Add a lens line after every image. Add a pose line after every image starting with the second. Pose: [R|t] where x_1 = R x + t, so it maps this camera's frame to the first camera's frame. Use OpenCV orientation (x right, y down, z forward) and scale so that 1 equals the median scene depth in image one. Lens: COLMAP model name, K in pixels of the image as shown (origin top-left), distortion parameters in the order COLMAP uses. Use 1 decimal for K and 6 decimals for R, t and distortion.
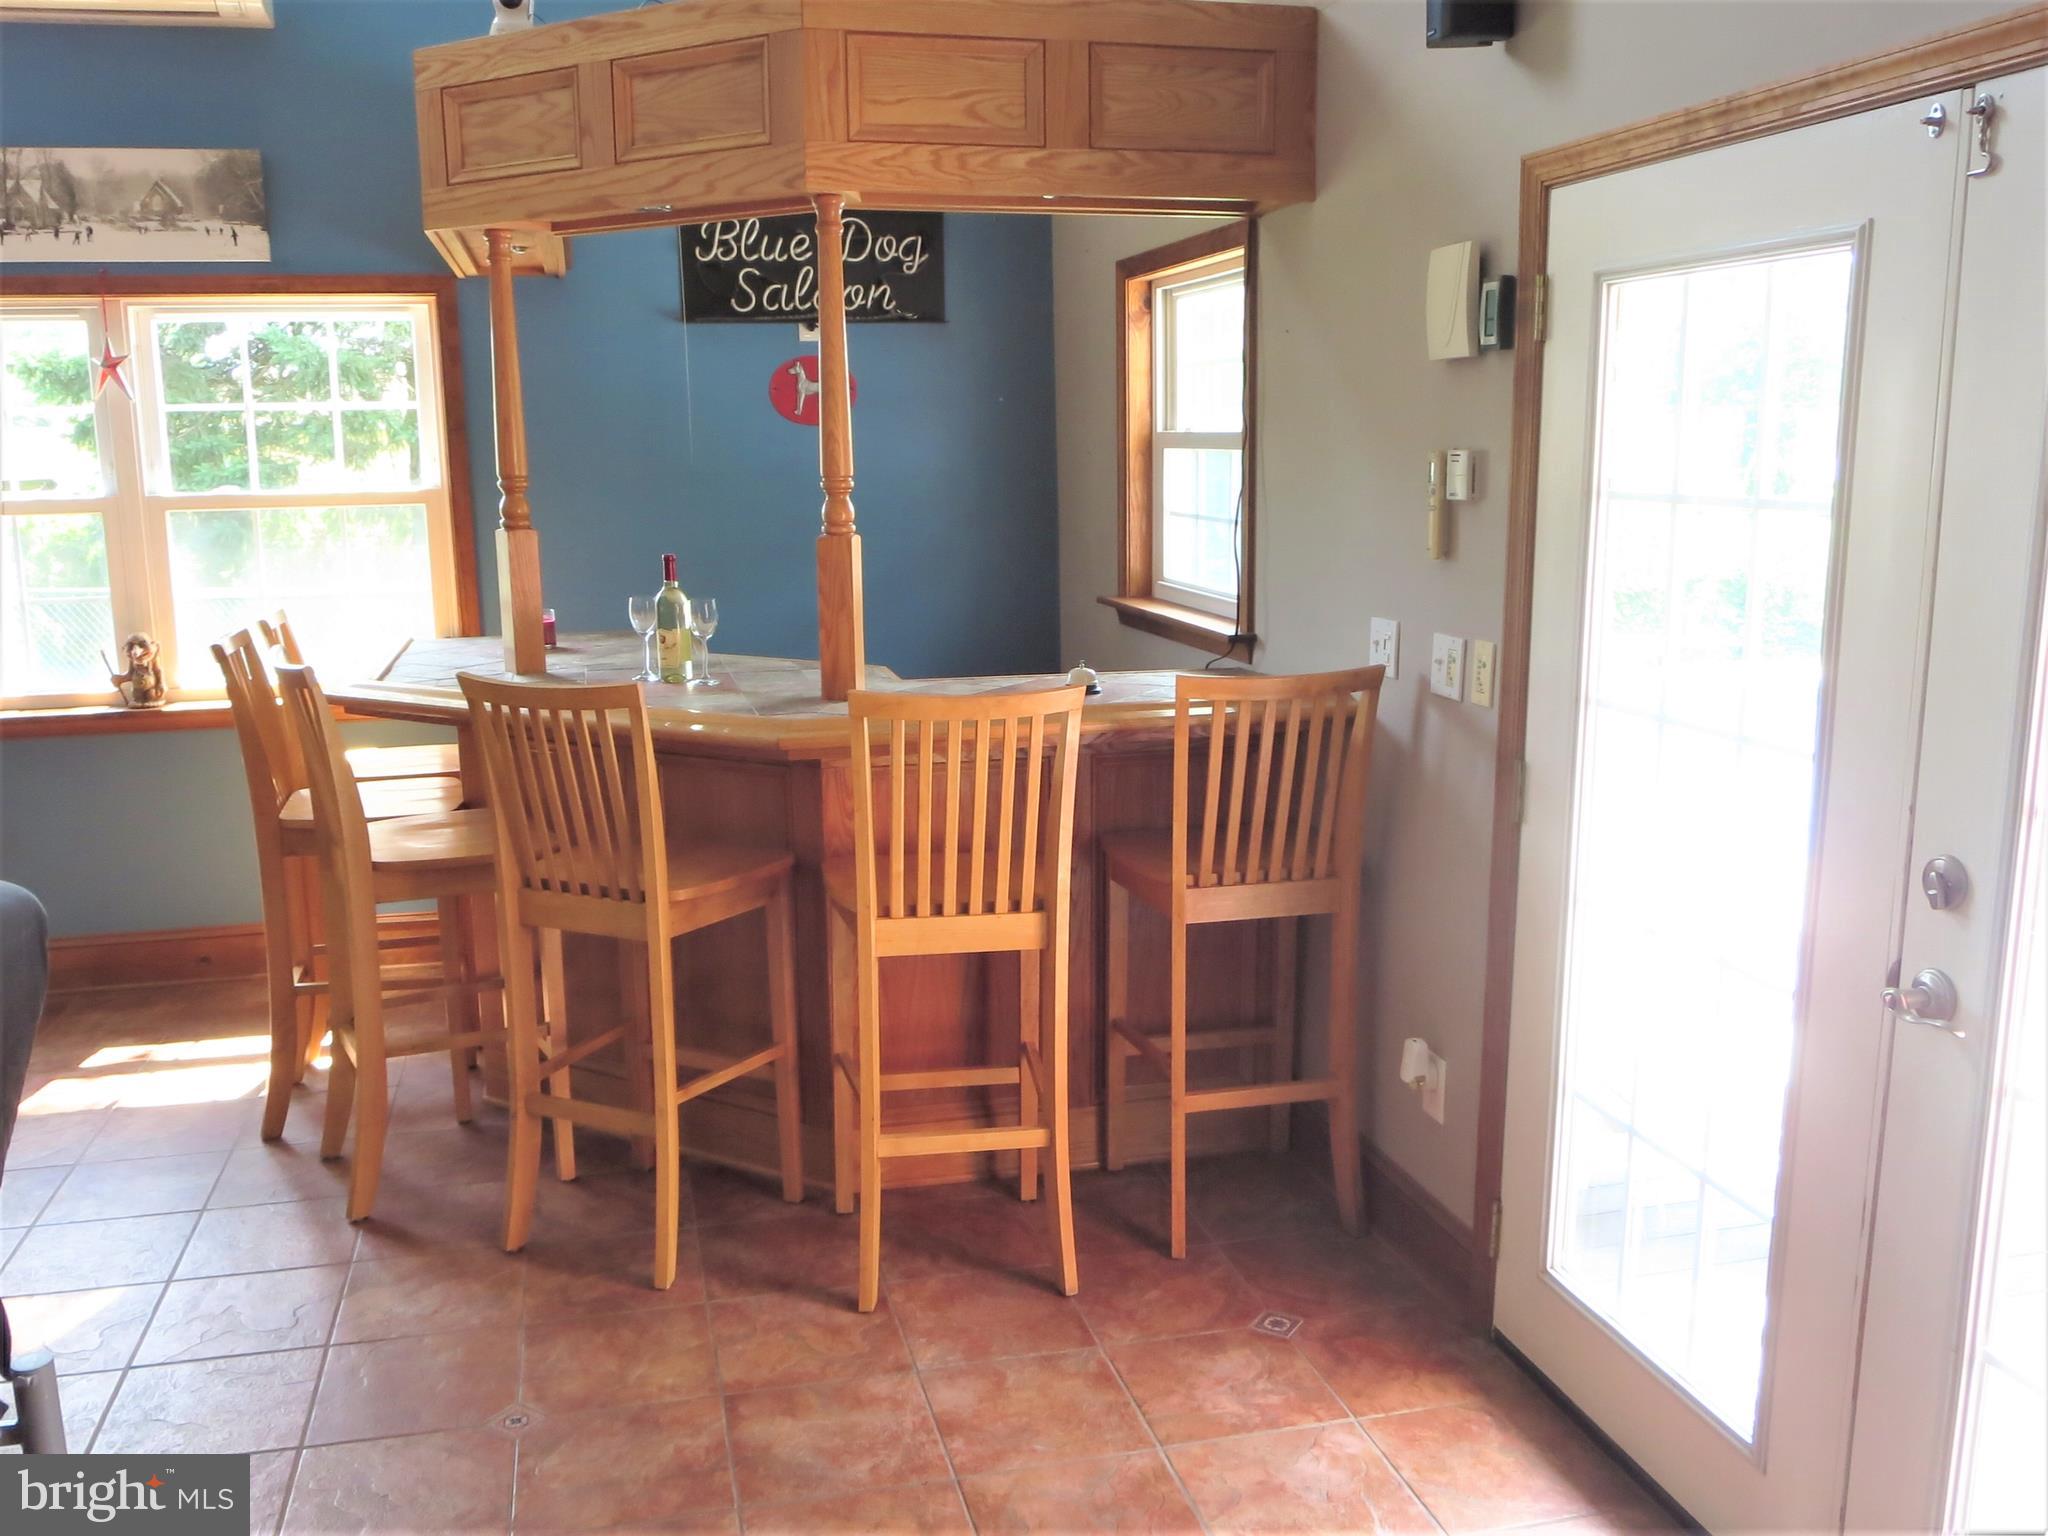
lens RADIAL K [[1771.3, 0, 1024.0], [0, 1771.3, 768.0], [0, 0, 1]] dist [-0.032339, 0.011893]
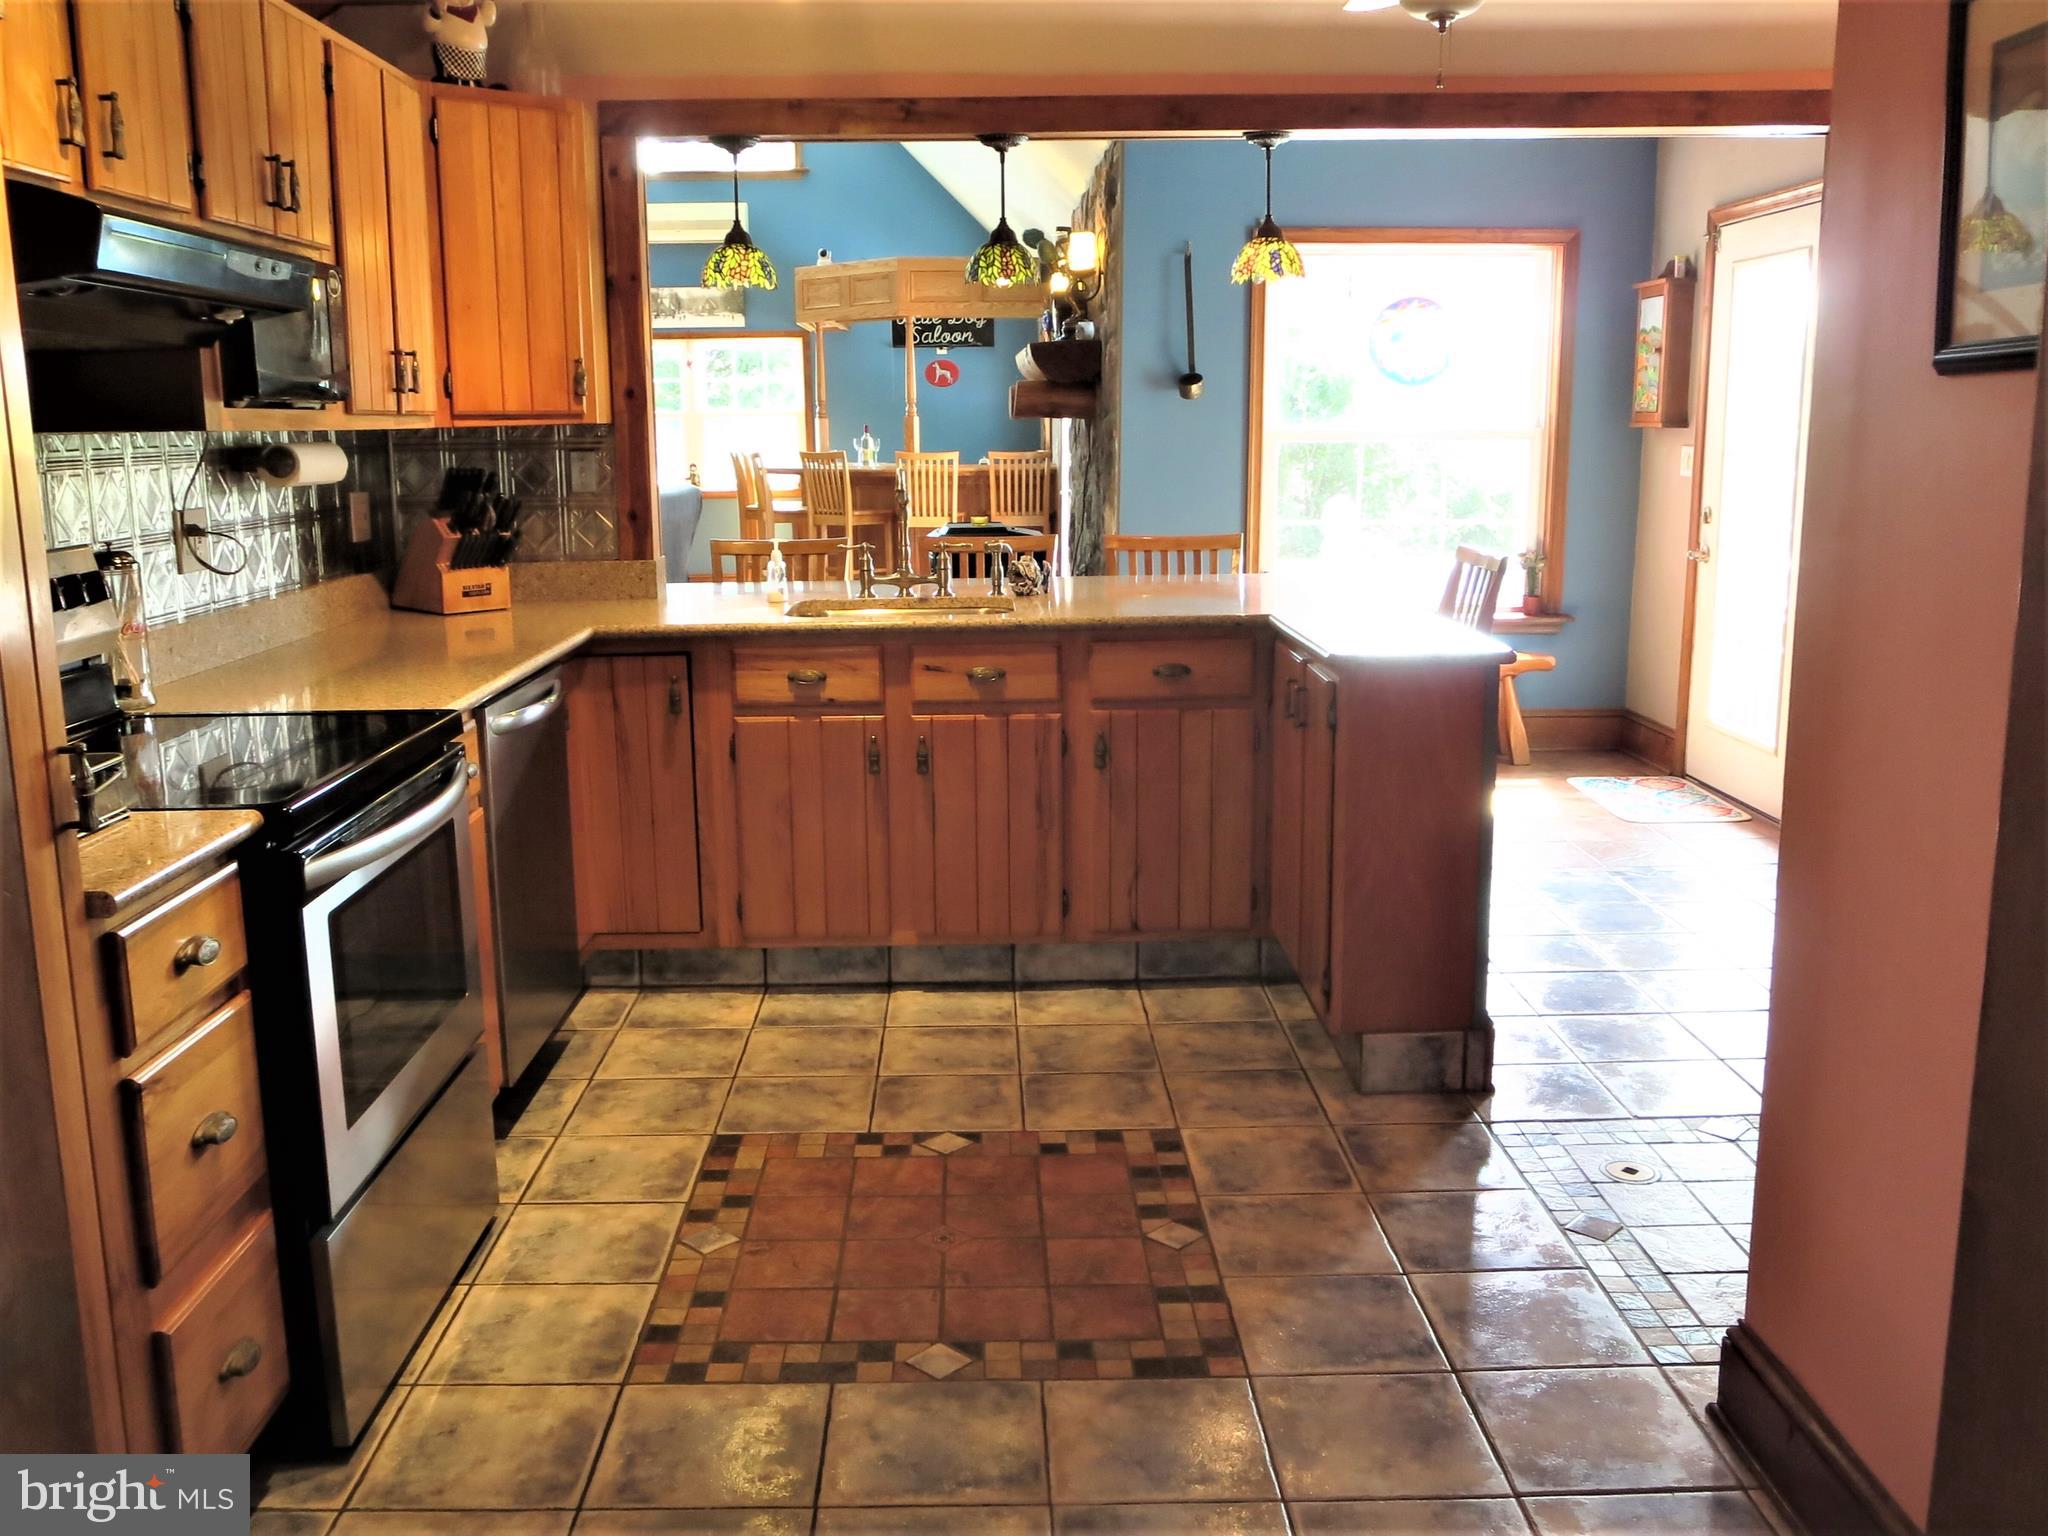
lens RADIAL K [[1771.0, 0, 1025.0], [0, 1771.0, 764.2], [0, 0, 1]] dist [-0.039638, 0.014351]
pose [[0.979081, 0.042151, -0.199056, 0.734054], [-0.041024, 0.999110, 0.009784, 0.444905], [0.199291, -0.001413, 0.979939, -2.051377]]
